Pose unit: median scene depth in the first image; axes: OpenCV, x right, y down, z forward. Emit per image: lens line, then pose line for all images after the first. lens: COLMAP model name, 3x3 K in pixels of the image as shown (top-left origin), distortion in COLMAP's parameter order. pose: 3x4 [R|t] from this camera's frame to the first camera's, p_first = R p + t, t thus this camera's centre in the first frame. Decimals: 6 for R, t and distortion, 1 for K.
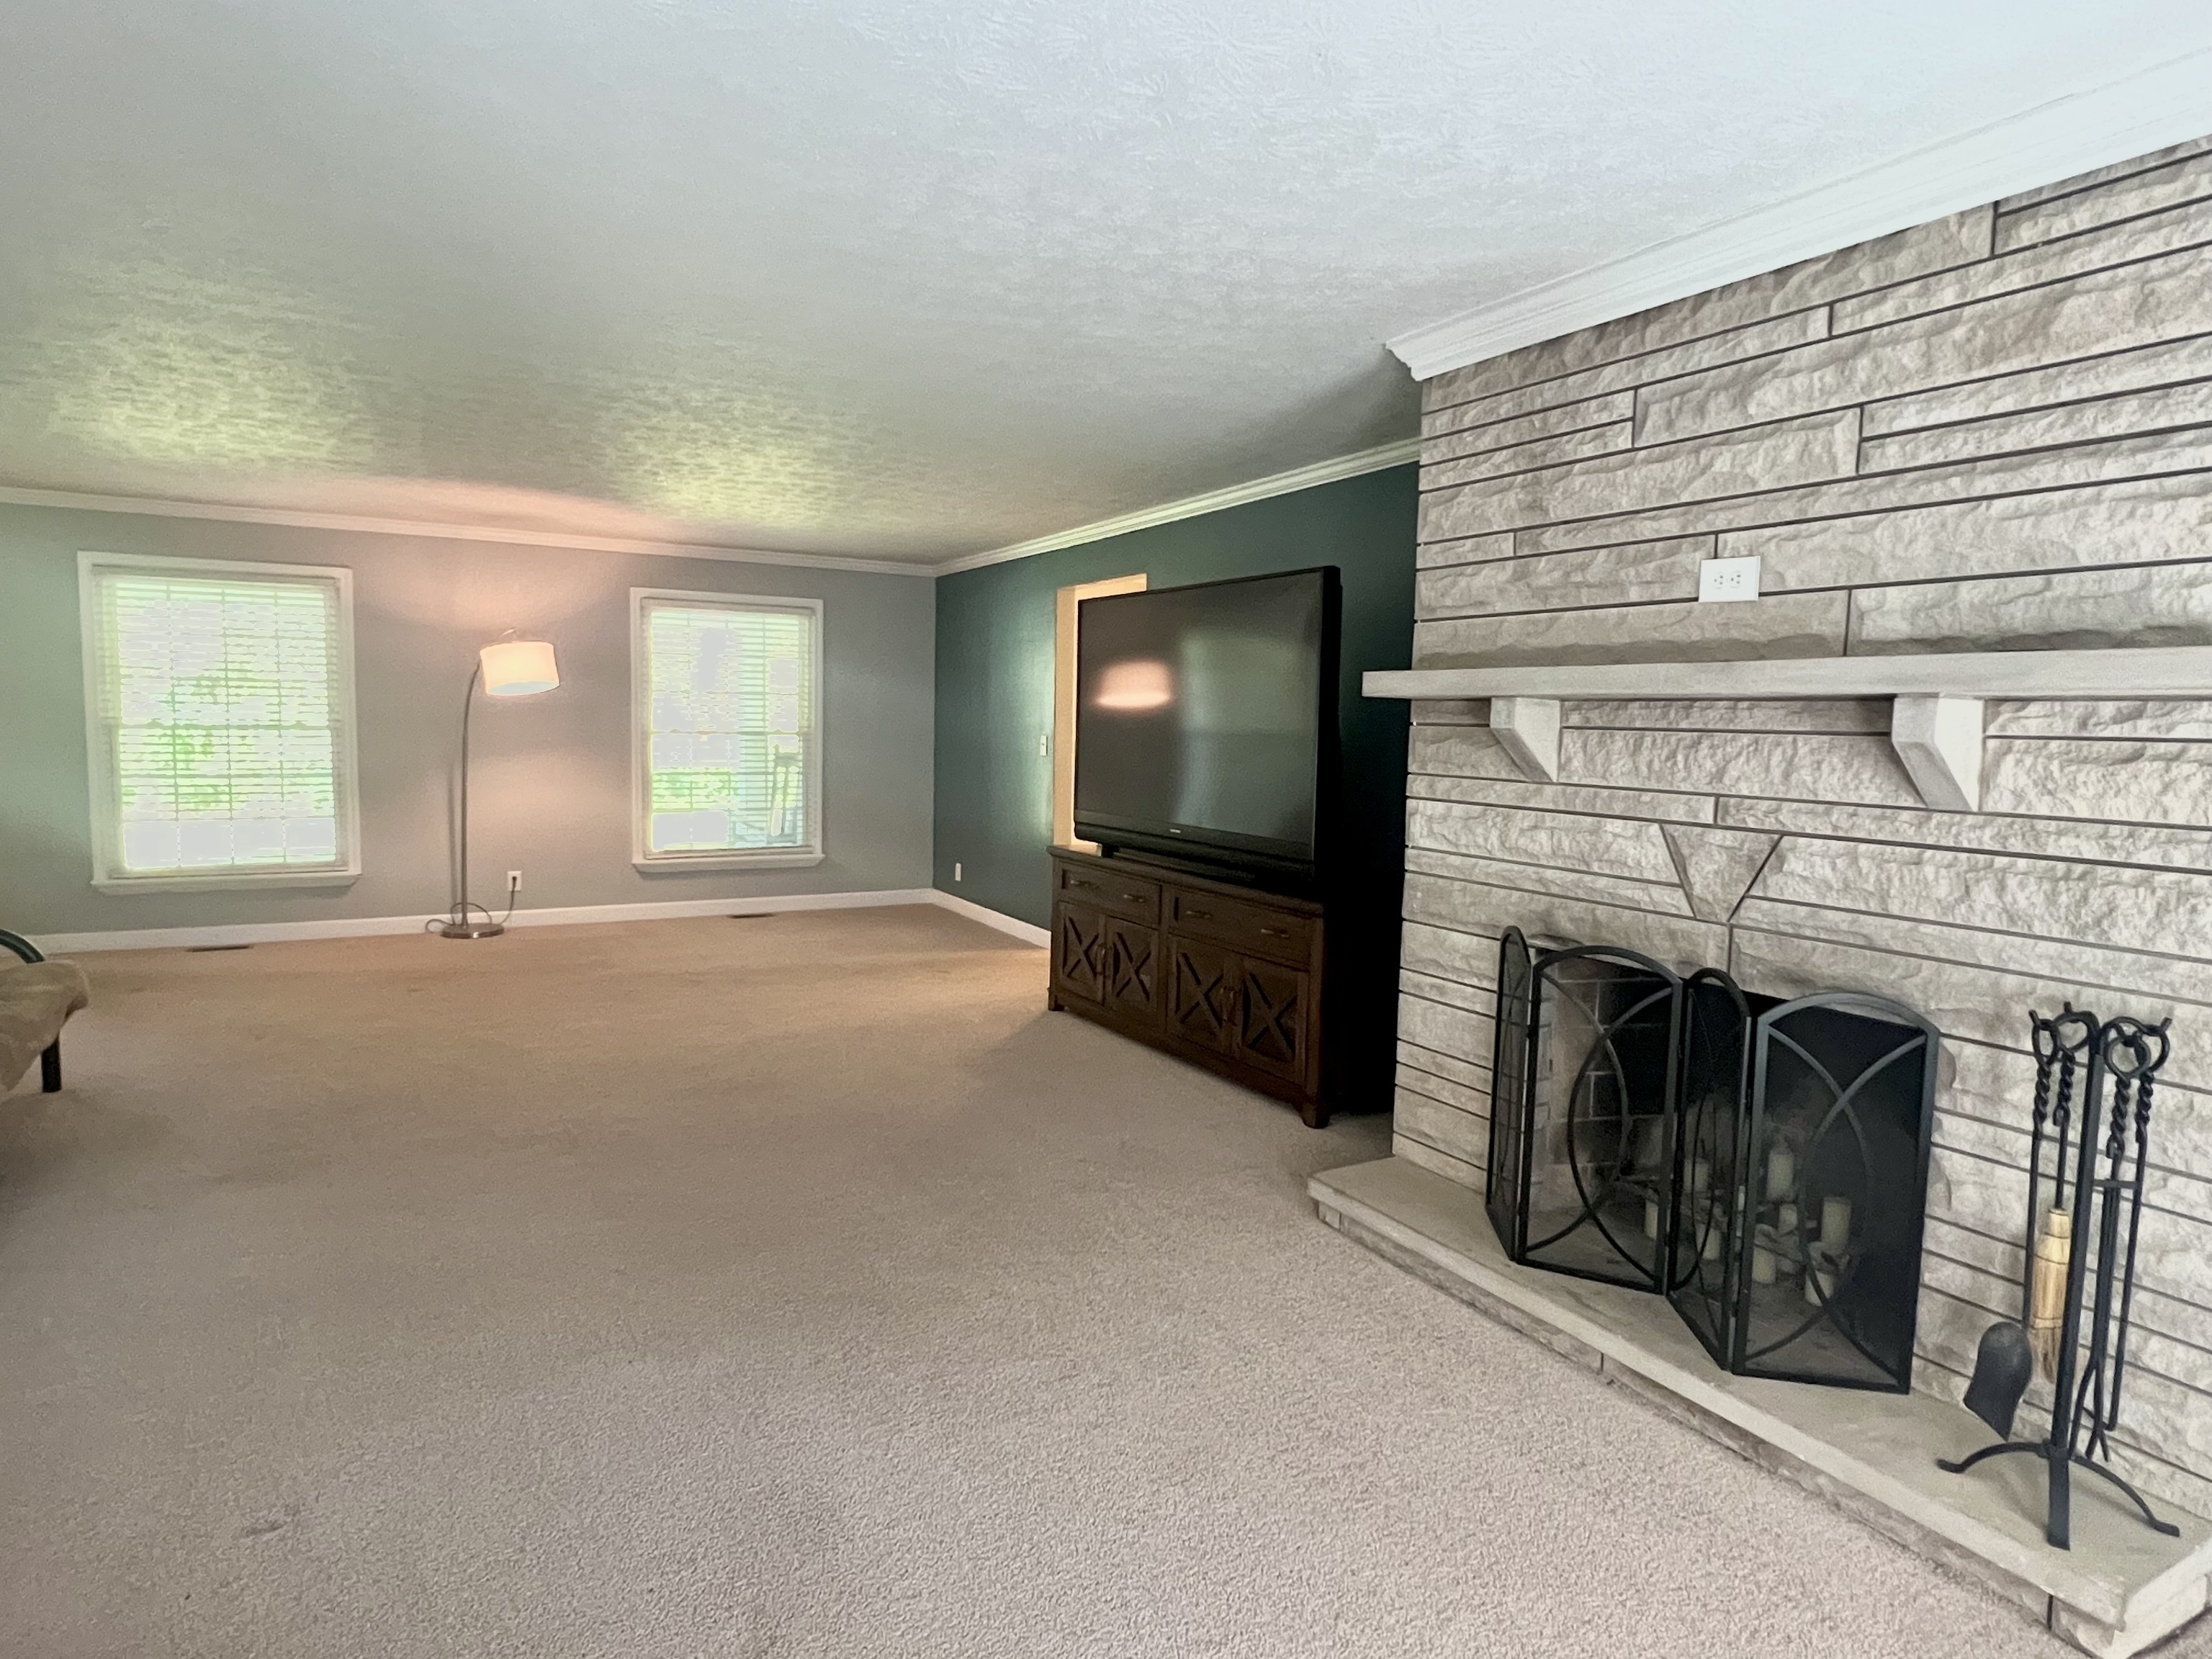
lens RADIAL K [[1252.8, 0, 1104.1], [0, 1252.8, 819.9], [0, 0, 1]] dist [0.000271, -0.000082]
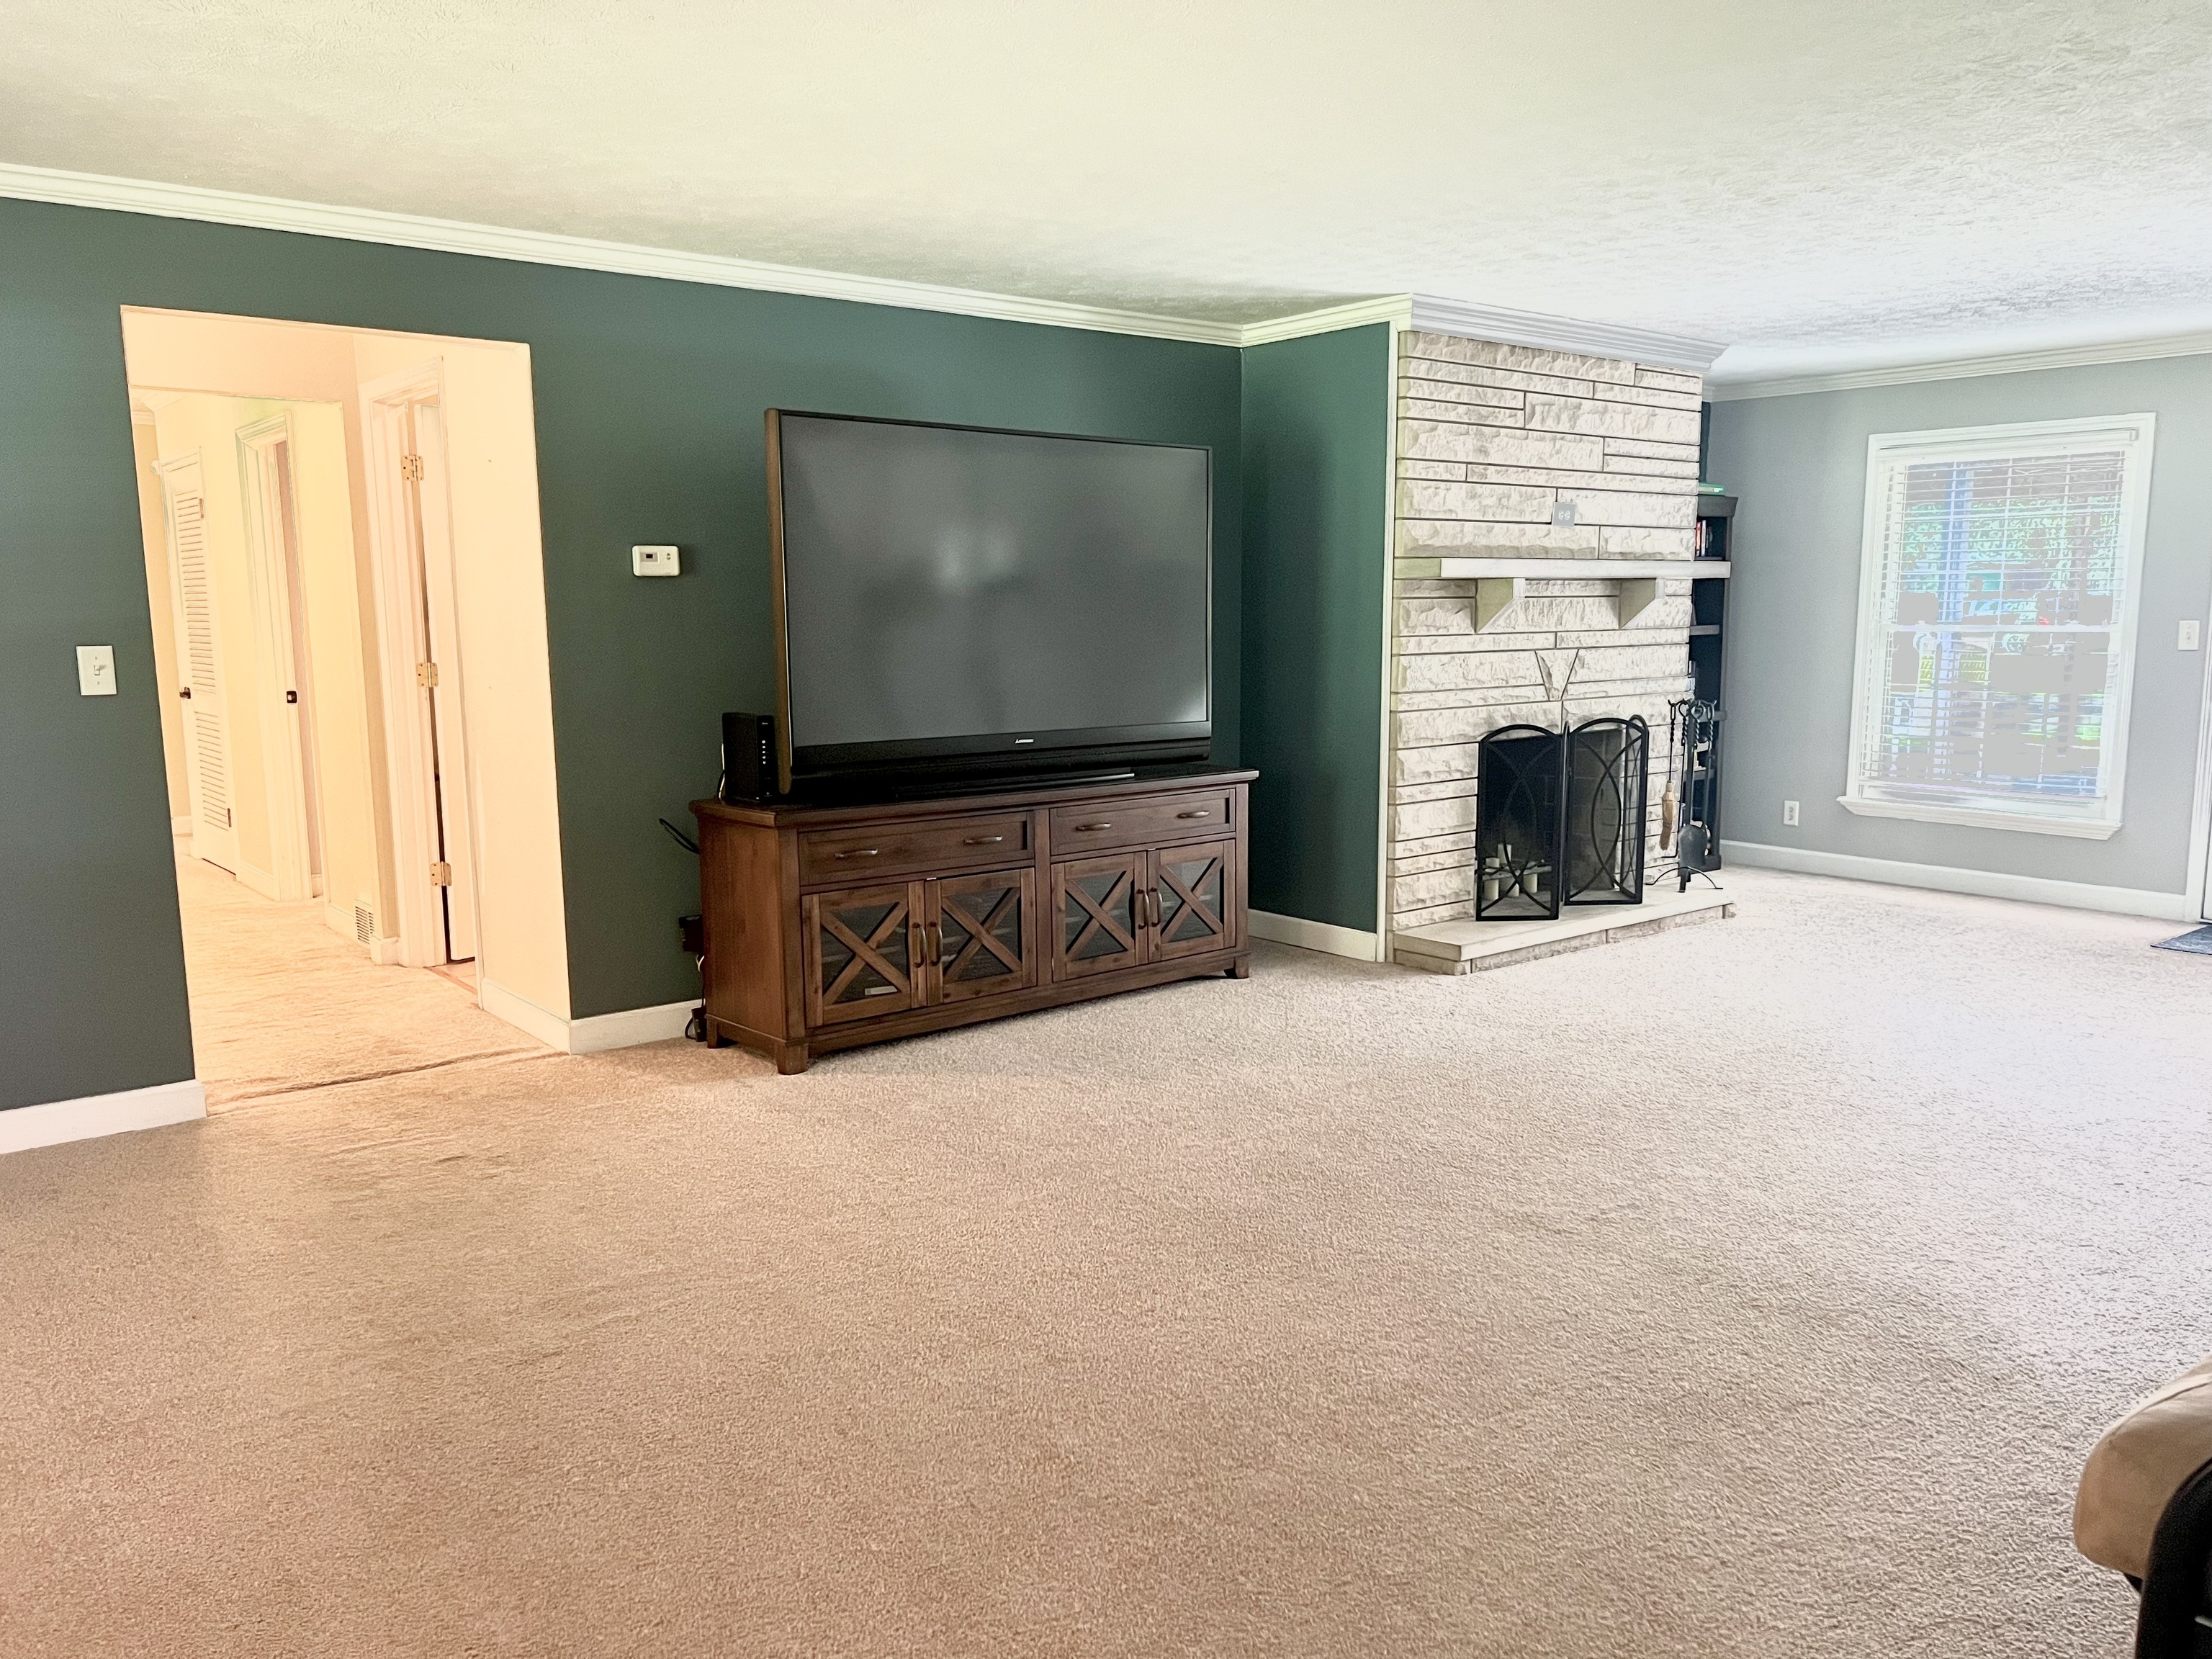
lens RADIAL K [[1672.7, 0, 1105.6], [0, 1672.7, 839.9], [0, 0, 1]] dist [0.008787, 0.001581]
pose [[-0.169413, -0.175022, 0.969880, -1.715799], [0.073661, 0.979103, 0.189553, -0.219284], [-0.982788, 0.103556, -0.152980, 1.914095]]
